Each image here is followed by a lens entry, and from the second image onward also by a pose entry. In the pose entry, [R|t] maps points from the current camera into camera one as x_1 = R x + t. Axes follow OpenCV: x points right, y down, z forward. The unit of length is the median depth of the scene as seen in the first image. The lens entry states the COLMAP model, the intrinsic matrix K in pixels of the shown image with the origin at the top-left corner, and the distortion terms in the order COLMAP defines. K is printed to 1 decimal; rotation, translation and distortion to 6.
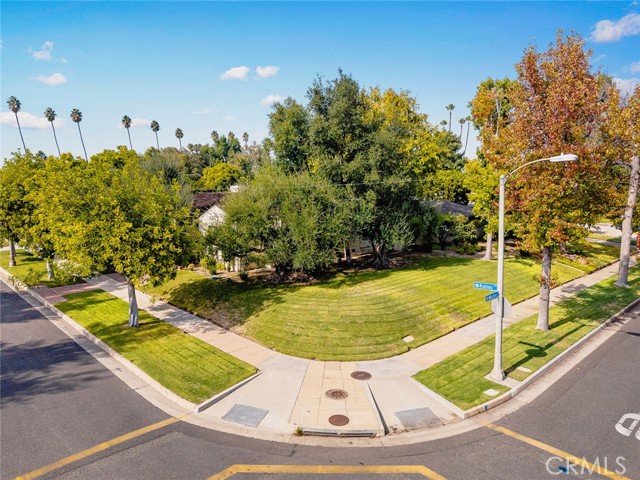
lens RADIAL K [[454.8, 0, 314.8], [0, 454.8, 226.5], [0, 0, 1]] dist [0.007175, -0.007983]
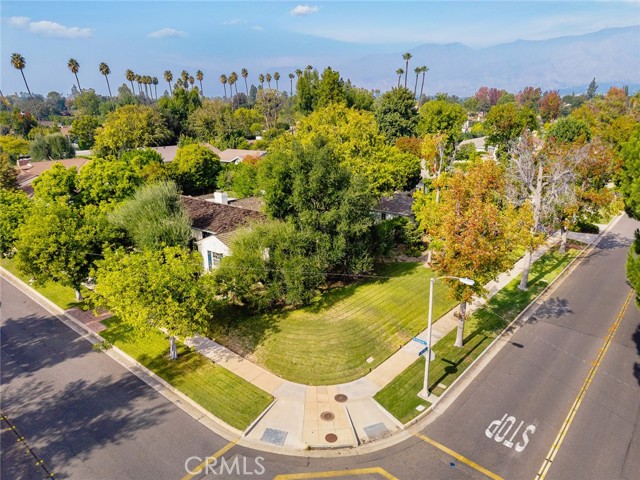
lens RADIAL K [[453.9, 0, 320.0], [0, 453.9, 240.0], [0, 0, 1]] dist [0.006394, -0.000528]
pose [[0.993990, -0.031798, 0.104754, -0.099289], [0.009778, 0.978849, 0.204348, -0.447810], [-0.109037, -0.202096, 0.973277, -0.345216]]
